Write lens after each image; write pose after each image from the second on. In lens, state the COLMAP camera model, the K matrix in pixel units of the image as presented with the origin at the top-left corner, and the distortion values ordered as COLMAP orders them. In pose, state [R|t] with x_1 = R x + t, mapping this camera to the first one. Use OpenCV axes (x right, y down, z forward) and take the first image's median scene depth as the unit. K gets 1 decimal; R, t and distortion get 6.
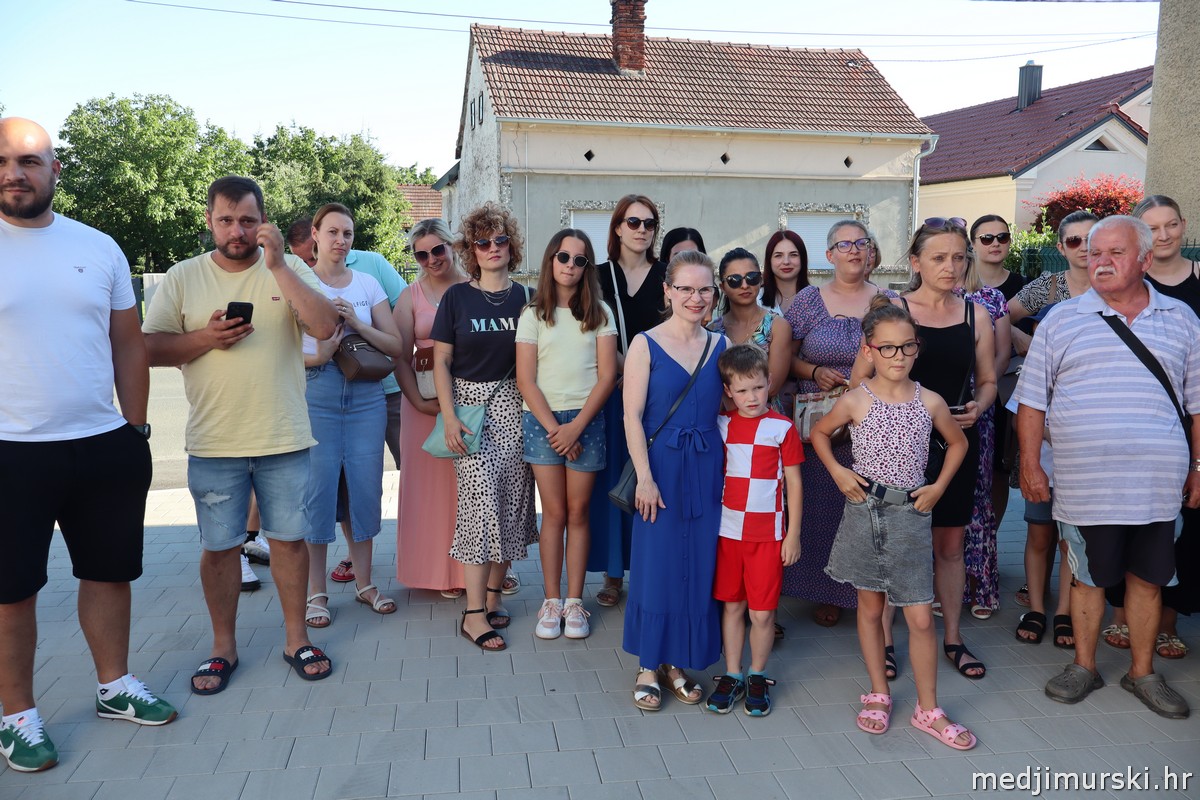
lens RADIAL K [[1013.7, 0, 600.0], [0, 1013.7, 400.0], [0, 0, 1]] dist [0.002703, 0.013701]
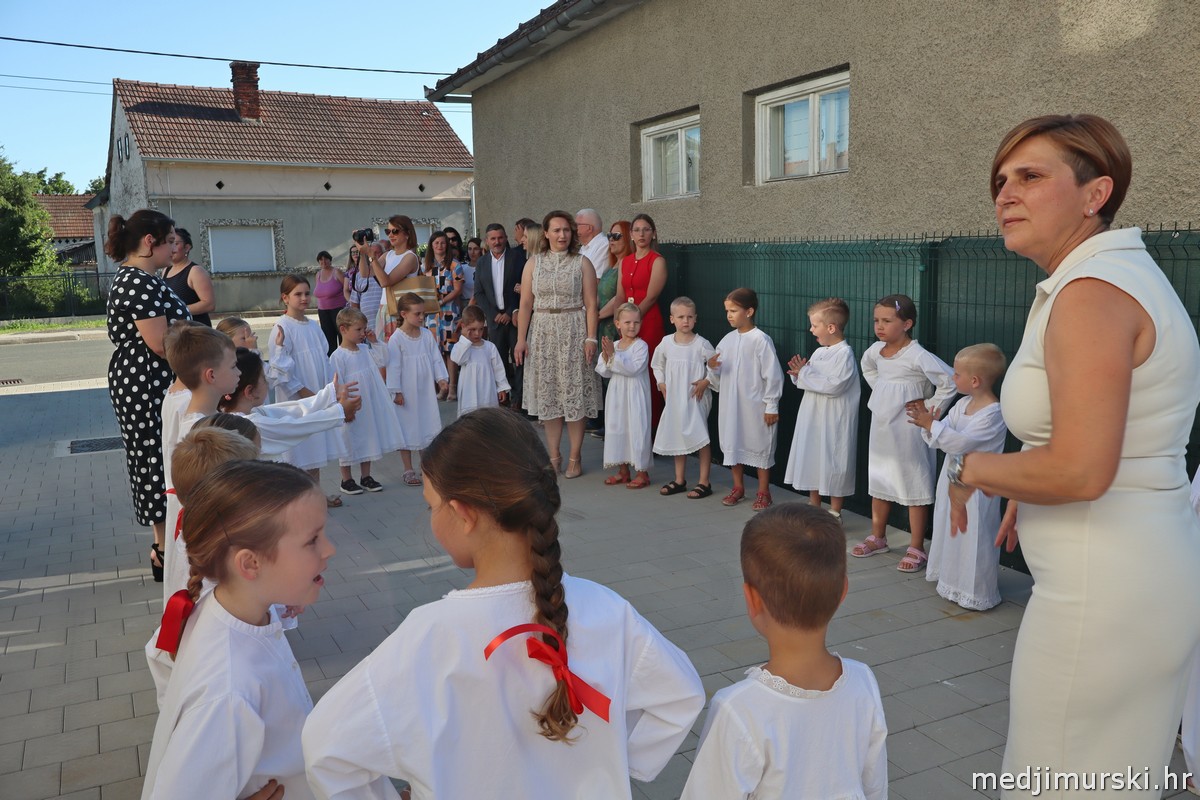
lens RADIAL K [[1005.0, 0, 600.0], [0, 1005.0, 400.0], [0, 0, 1]] dist [0.000906, 0.001792]
pose [[0.948180, -0.069695, 0.309994, 0.038931], [0.069660, 0.997508, 0.011199, 0.068555], [-0.310002, 0.010975, 0.950672, -0.464677]]
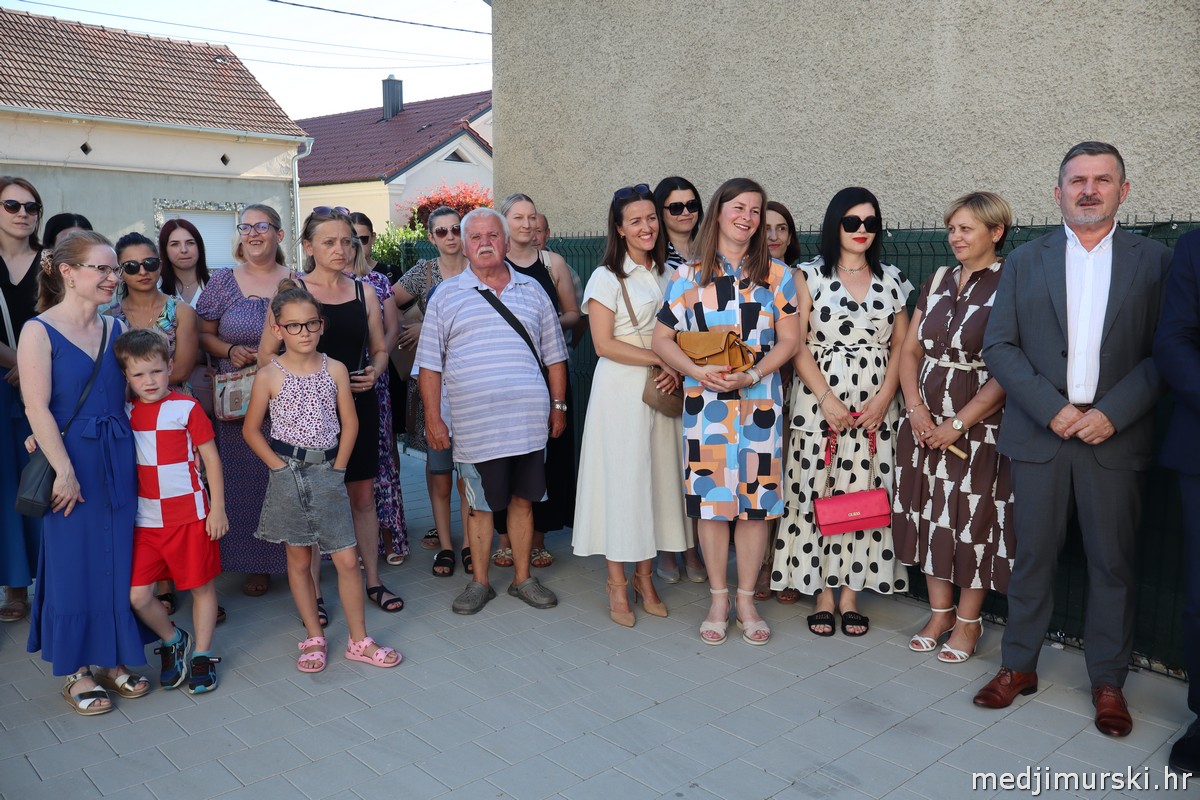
lens RADIAL K [[1005.0, 0, 600.0], [0, 1005.0, 400.0], [0, 0, 1]] dist [0.000906, 0.001792]
pose [[0.832022, -0.078581, 0.549149, -0.008481], [0.079240, 0.996600, 0.022553, 0.005911], [-0.549054, 0.024750, 0.835420, -0.011515]]
